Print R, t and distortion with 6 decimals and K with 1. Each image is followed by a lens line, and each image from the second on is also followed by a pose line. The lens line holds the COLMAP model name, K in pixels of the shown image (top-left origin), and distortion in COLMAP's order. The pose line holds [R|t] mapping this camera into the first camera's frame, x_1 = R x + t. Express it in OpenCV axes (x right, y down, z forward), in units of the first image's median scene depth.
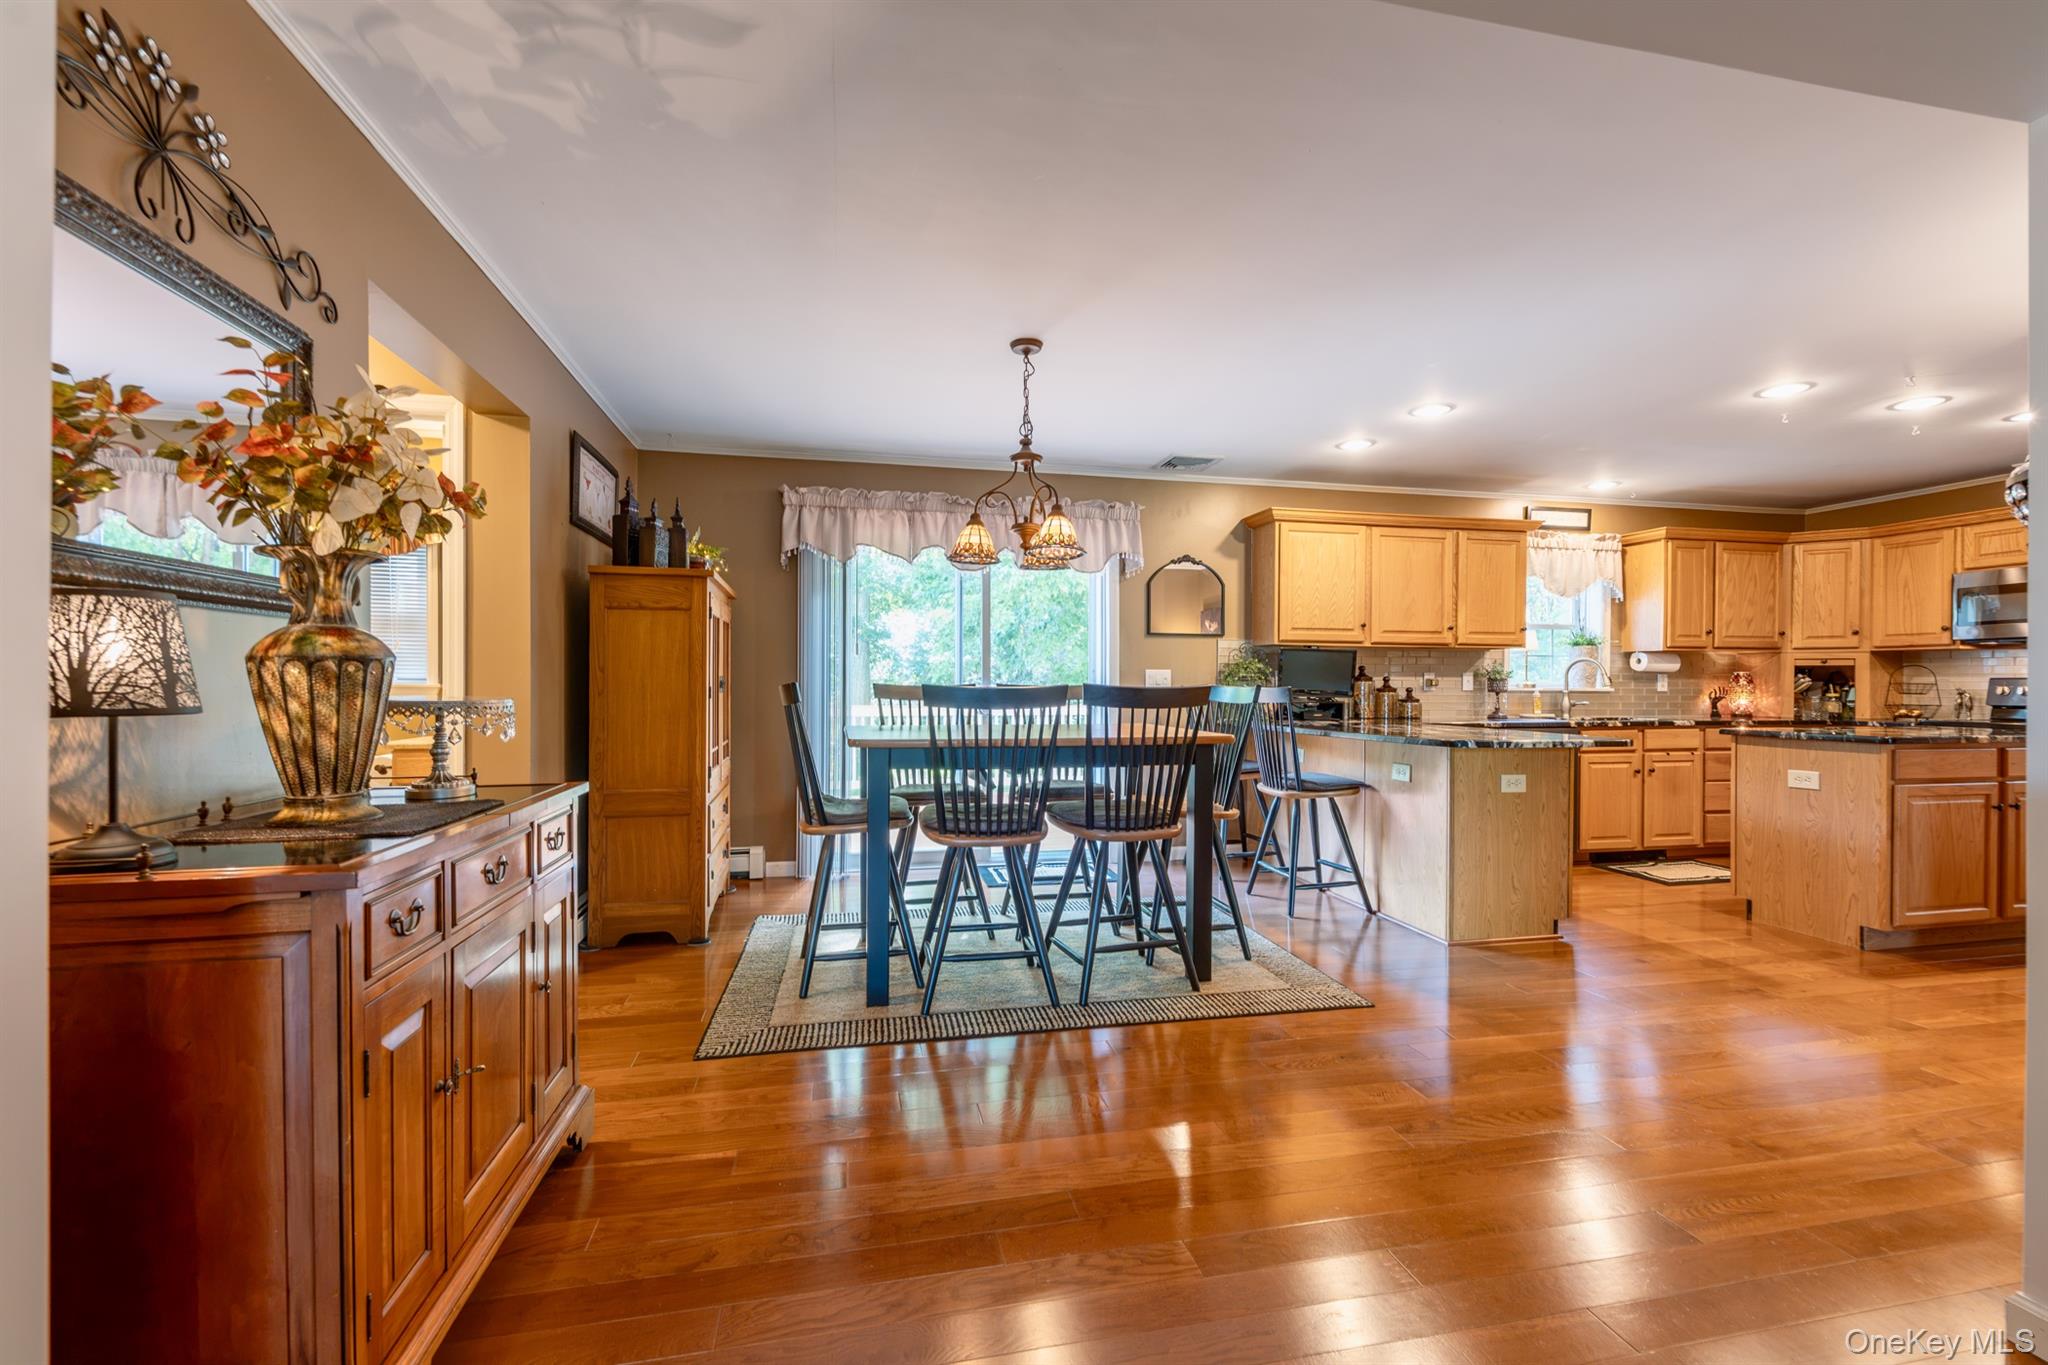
lens RADIAL K [[831.4, 0, 1017.9], [0, 831.4, 687.0], [0, 0, 1]] dist [0.008295, -0.000284]
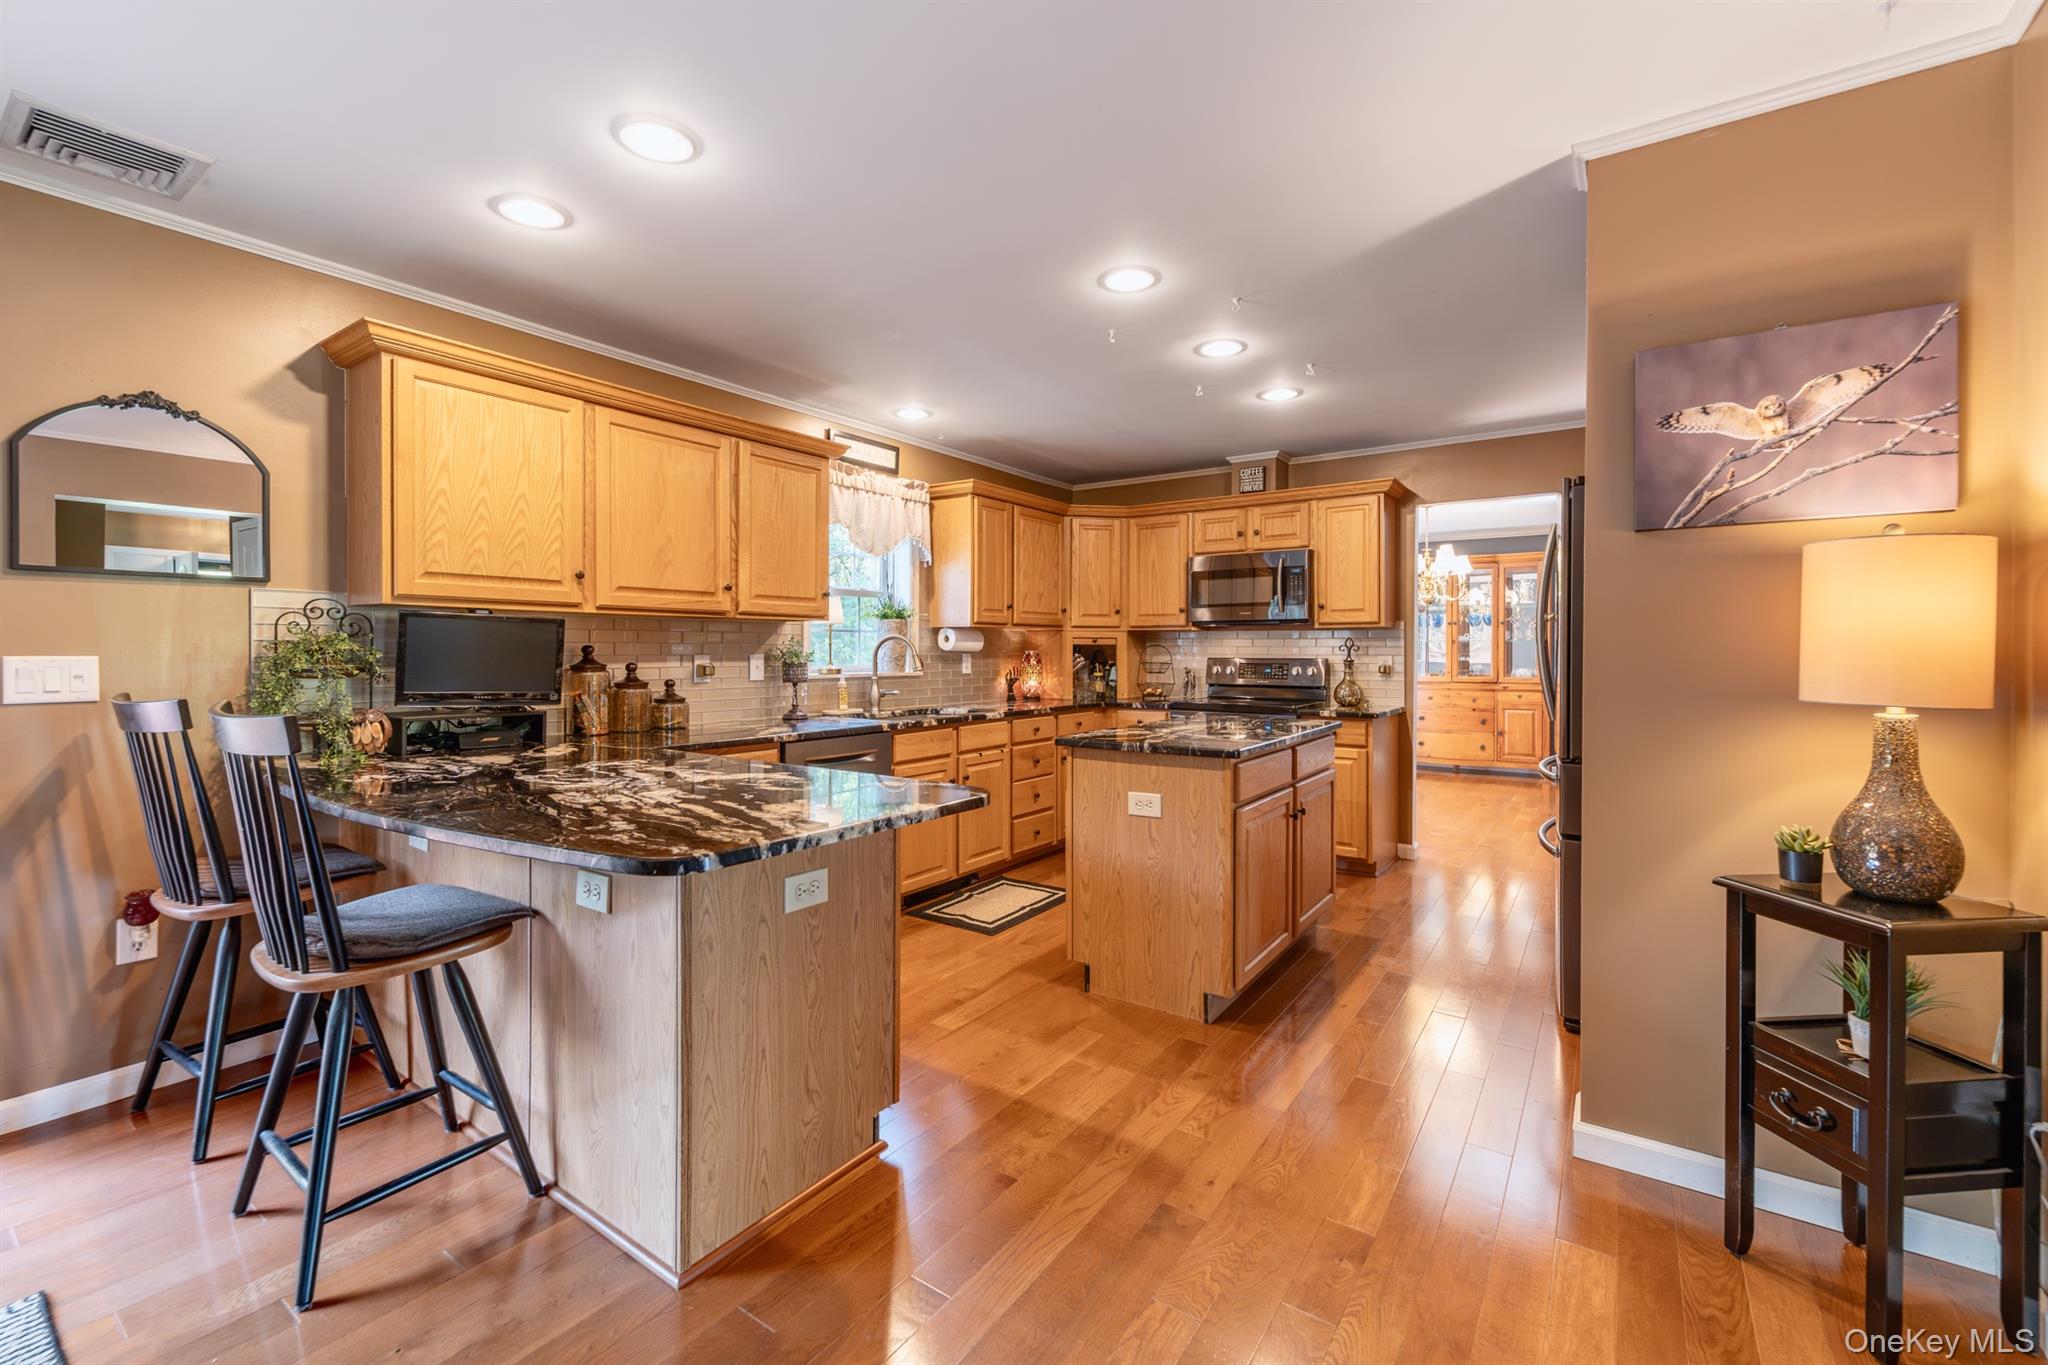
lens RADIAL K [[856.9, 0, 998.8], [0, 856.9, 656.3], [0, 0, 1]] dist [0.007709, 0.000233]
pose [[0.738404, -0.008525, 0.674305, 0.228000], [0.004806, 0.999961, 0.007379, -0.021785], [-0.674341, -0.002208, 0.738416, 0.370920]]
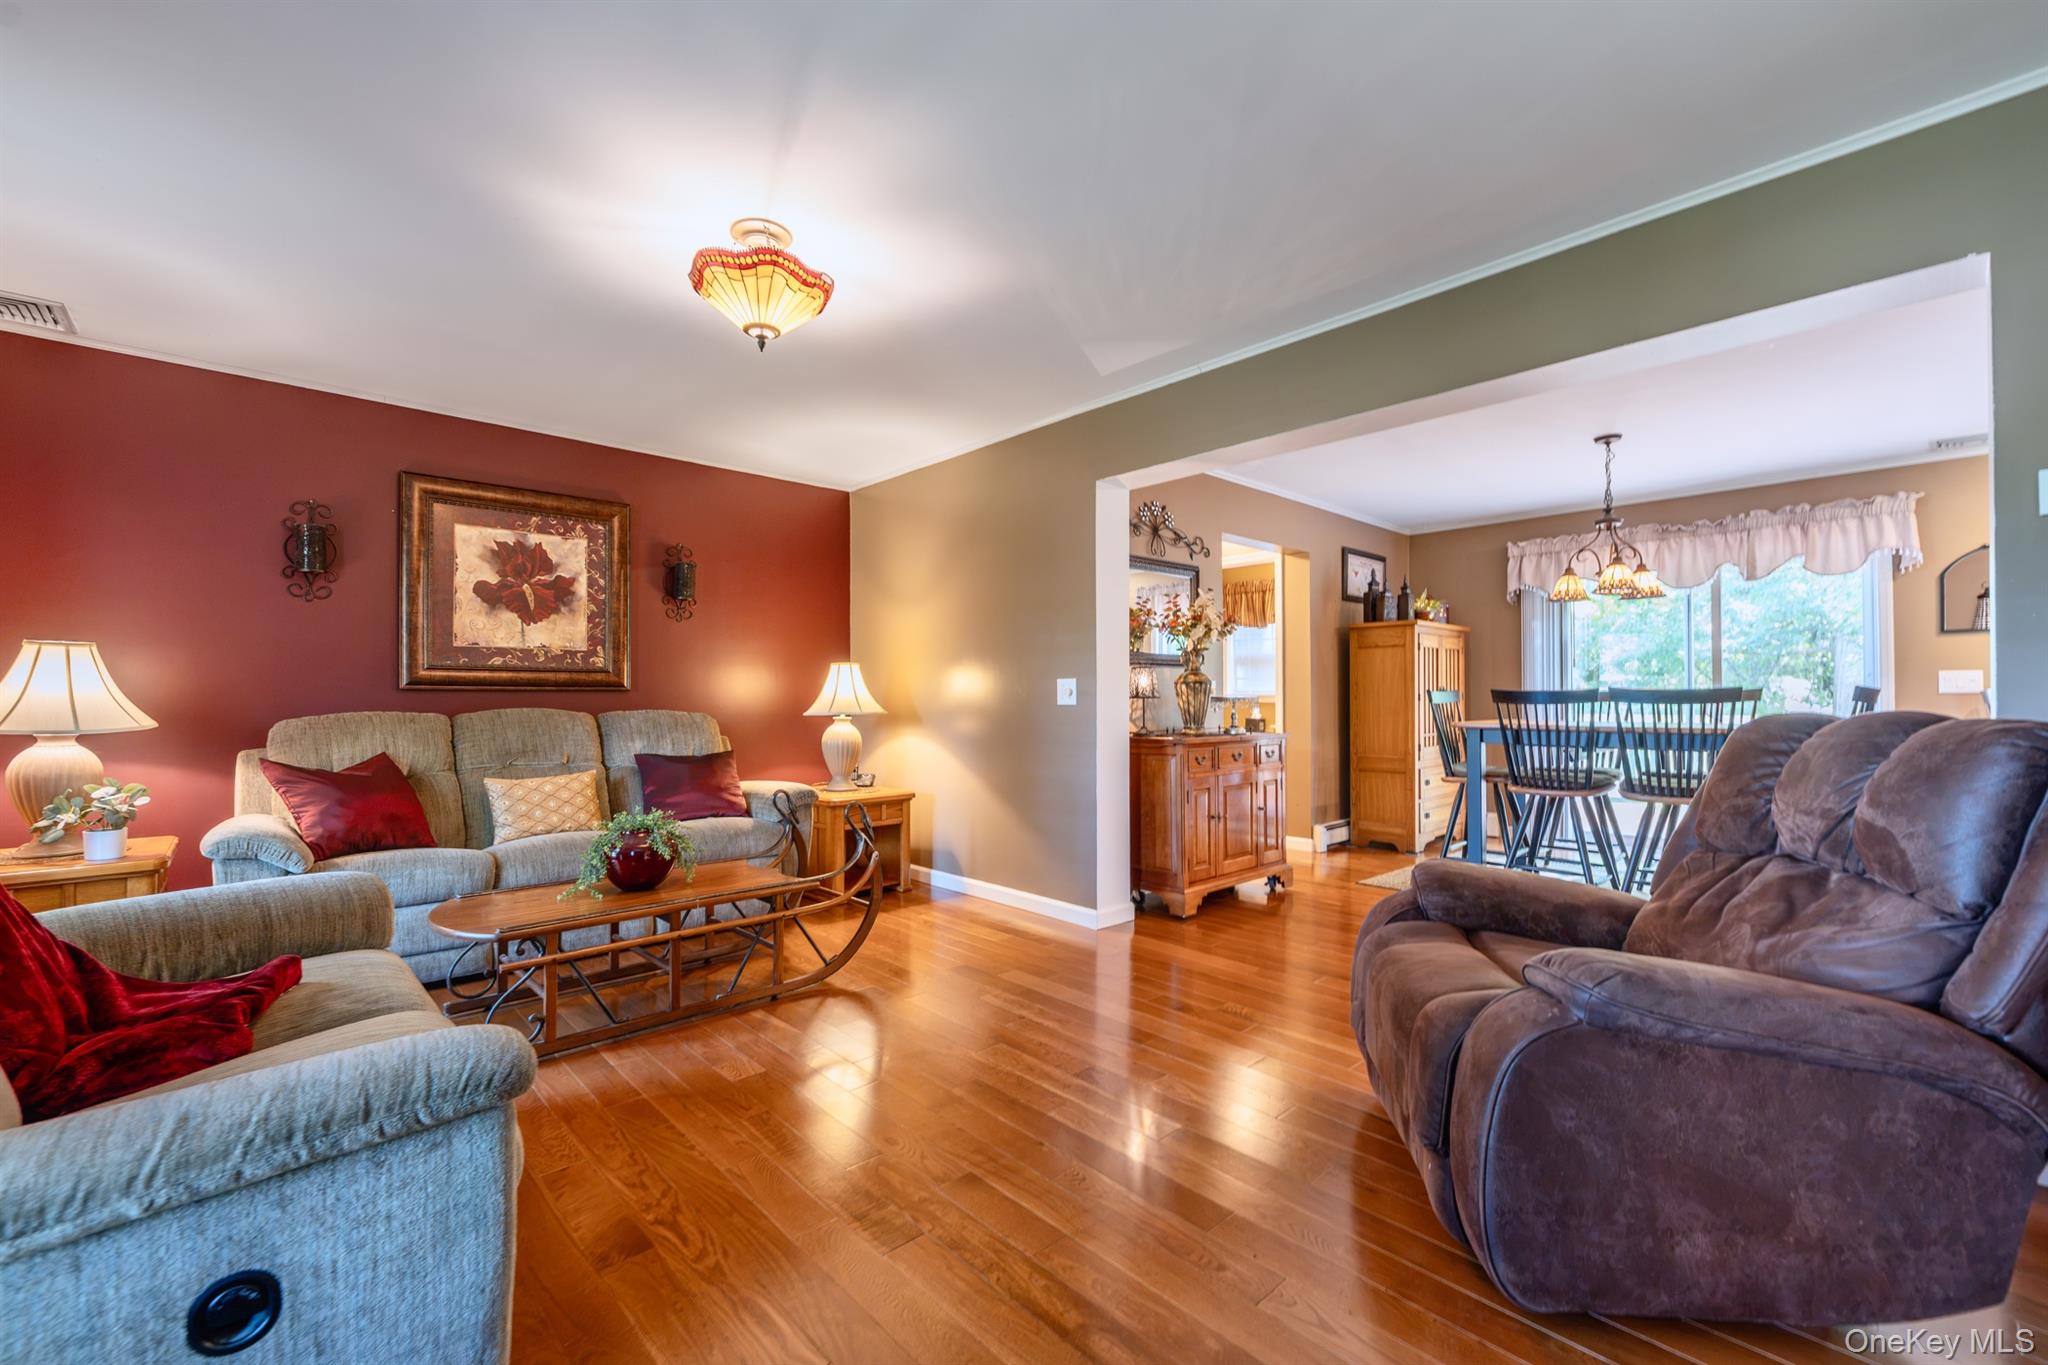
lens RADIAL K [[844.9, 0, 1030.2], [0, 844.9, 691.0], [0, 0, 1]] dist [0.001129, -0.000317]
pose [[0.514200, -0.012952, -0.857573, 0.434334], [0.001748, 0.999900, -0.014053, 0.011354], [0.857669, 0.005727, 0.514171, -0.315823]]
